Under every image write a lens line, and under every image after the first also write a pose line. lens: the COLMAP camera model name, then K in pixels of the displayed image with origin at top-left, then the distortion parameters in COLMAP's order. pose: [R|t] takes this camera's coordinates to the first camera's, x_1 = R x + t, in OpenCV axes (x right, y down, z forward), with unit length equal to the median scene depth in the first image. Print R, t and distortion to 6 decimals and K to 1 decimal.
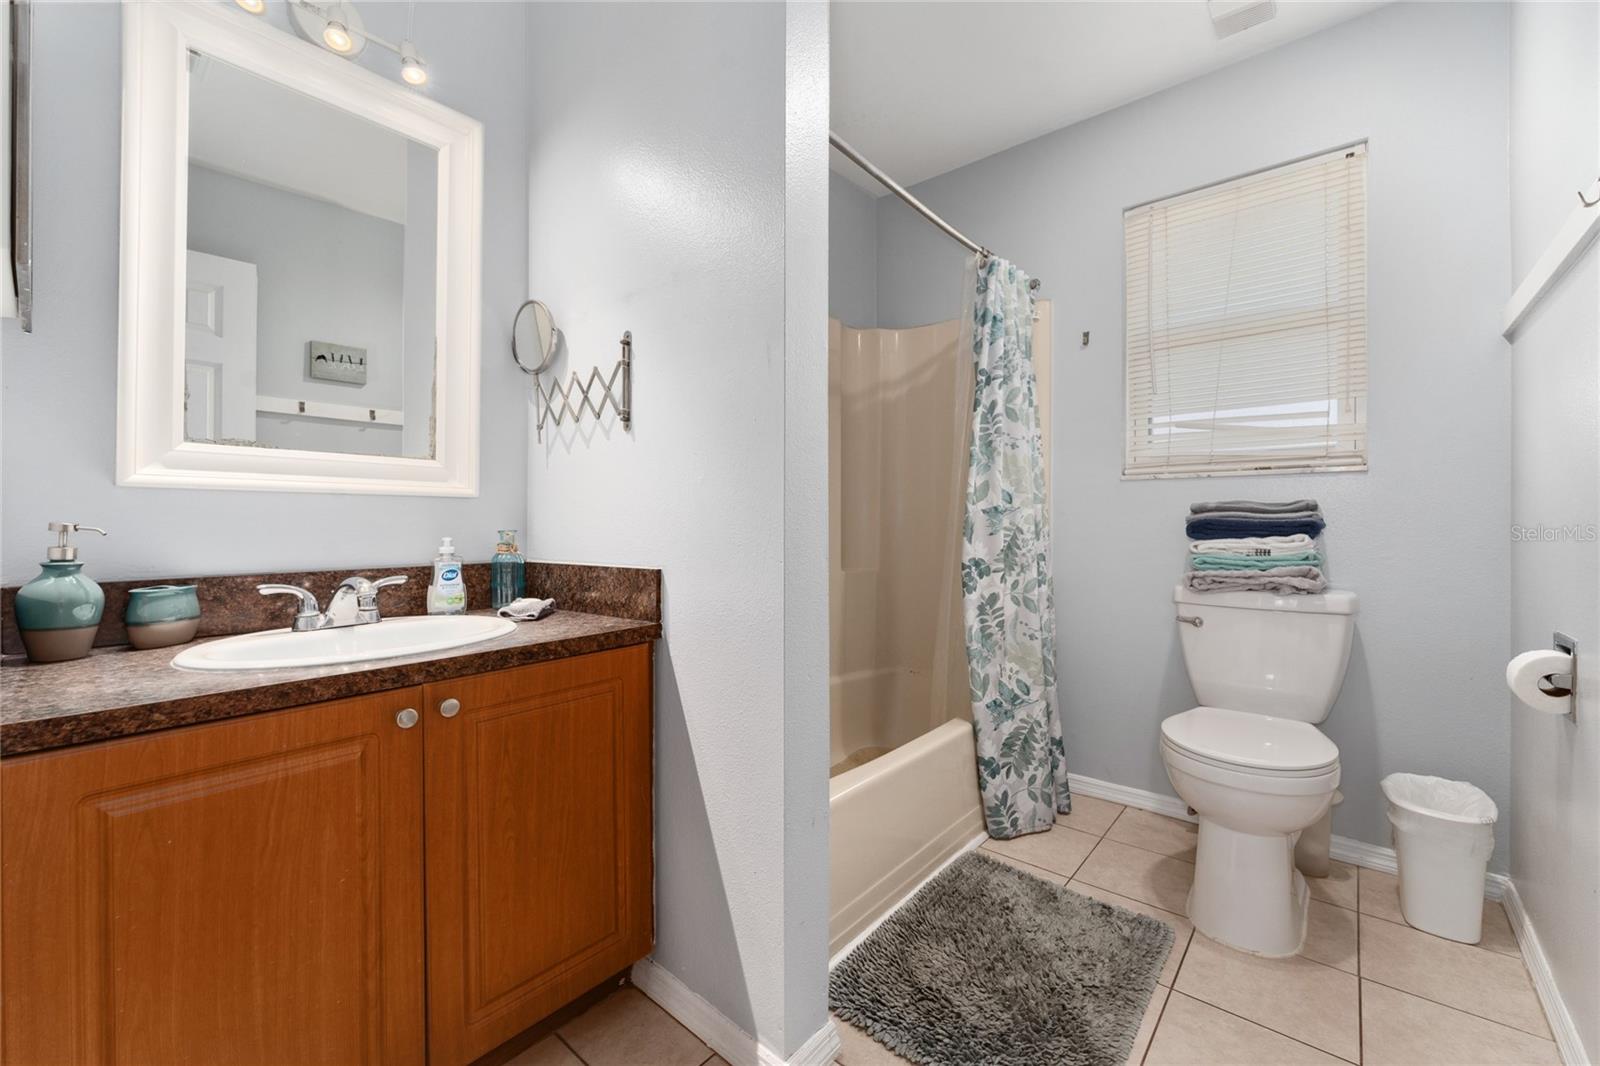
lens RADIAL K [[647.2, 0, 800.0], [0, 647.2, 533.0], [0, 0, 1]] dist [-0.000324, -0.000028]
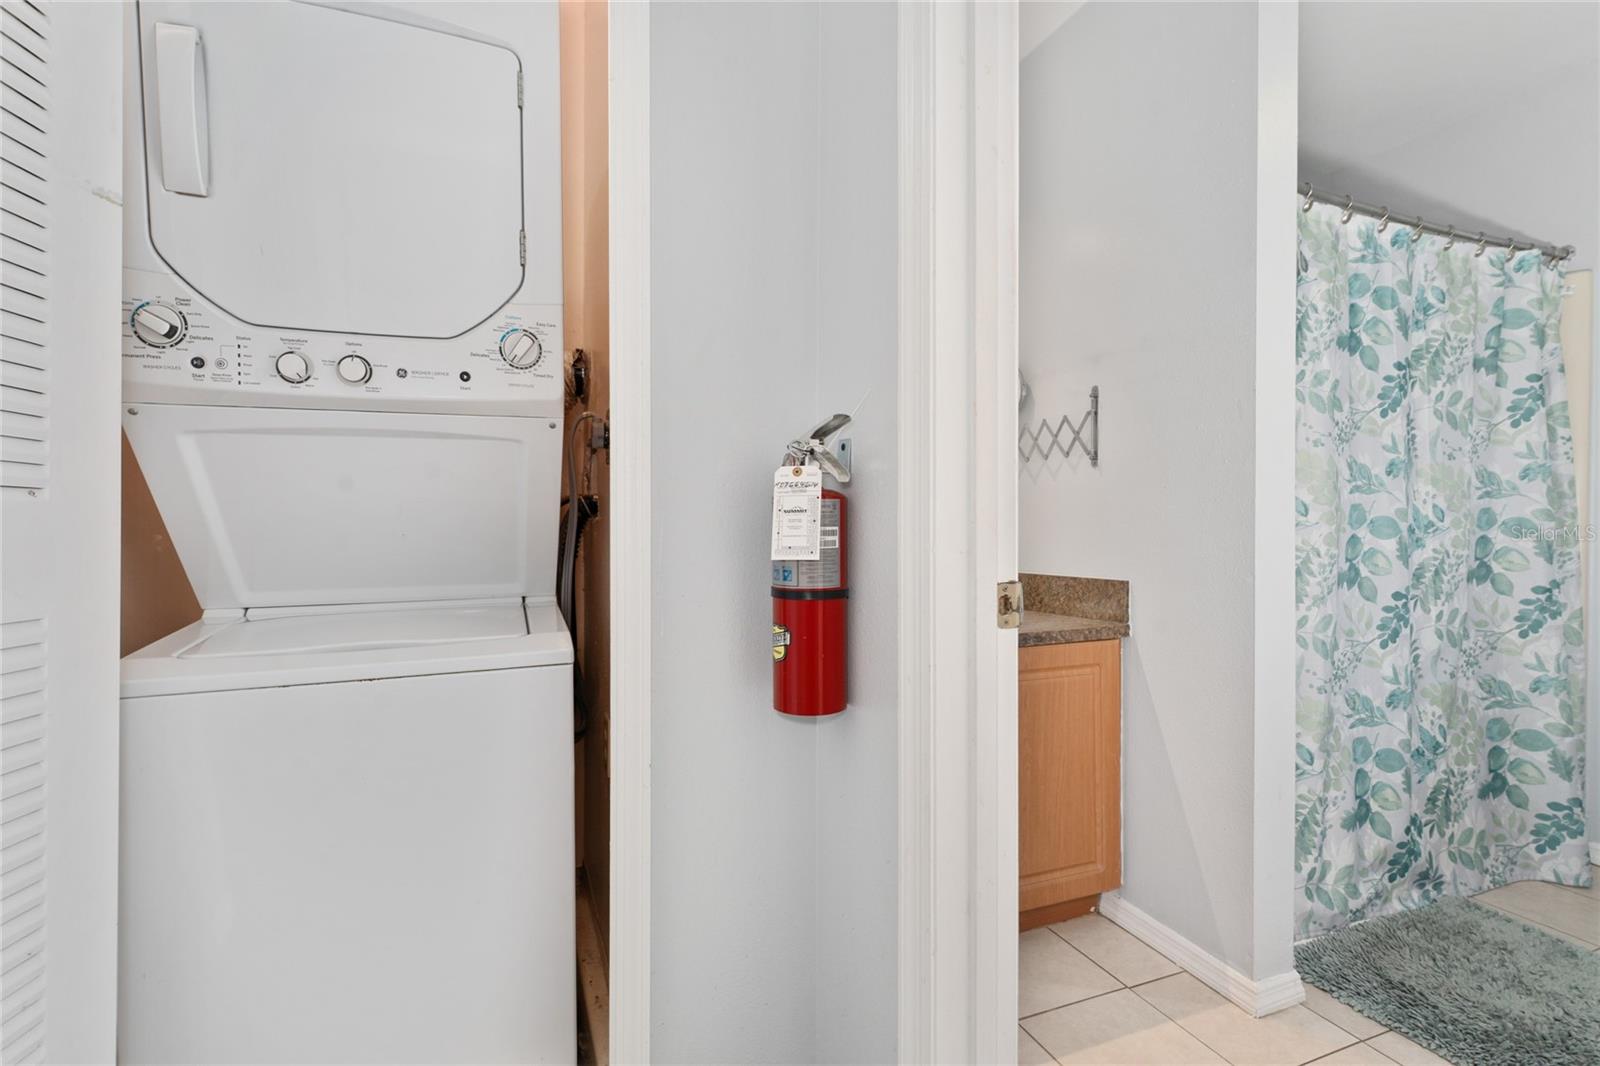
lens RADIAL K [[746.8, 0, 800.0], [0, 746.8, 533.0], [0, 0, 1]] dist [-0.000085, -0.000244]
pose [[0.886337, 0.007211, -0.462985, -0.105768], [-0.010815, 0.999928, -0.005132, -0.019398], [0.462915, 0.009555, 0.886351, -0.514638]]
